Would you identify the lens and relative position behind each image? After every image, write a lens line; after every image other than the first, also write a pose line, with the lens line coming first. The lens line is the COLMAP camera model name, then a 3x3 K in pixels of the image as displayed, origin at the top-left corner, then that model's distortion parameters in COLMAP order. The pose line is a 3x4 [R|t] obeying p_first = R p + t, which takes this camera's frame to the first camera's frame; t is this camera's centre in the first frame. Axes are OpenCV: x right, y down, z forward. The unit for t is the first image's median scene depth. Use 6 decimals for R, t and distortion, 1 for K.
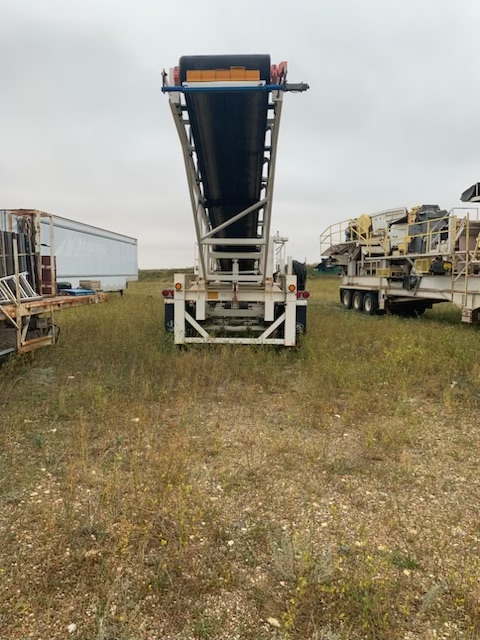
lens RADIAL K [[489.0, 0, 238.3], [0, 489.0, 320.2], [0, 0, 1]] dist [0.030551, -0.019992]
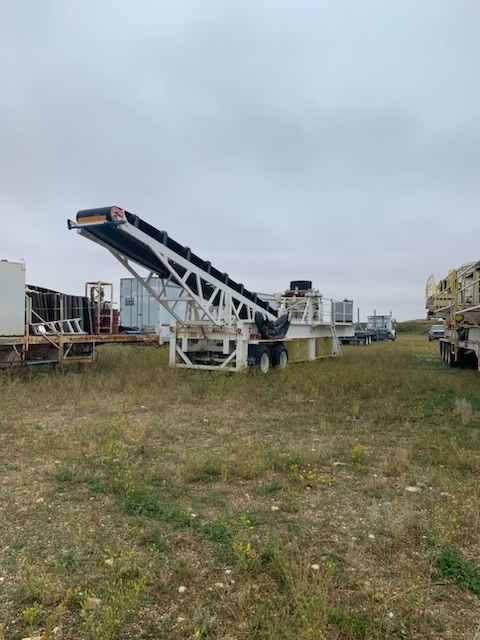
lens RADIAL K [[489.0, 0, 242.5], [0, 489.0, 321.0], [0, 0, 1]] dist [0.030551, -0.019992]
pose [[0.904200, 0.004791, -0.427082, 0.706843], [-0.051716, 0.993808, -0.098343, 0.042989], [0.423966, 0.111009, 0.898849, -0.255668]]
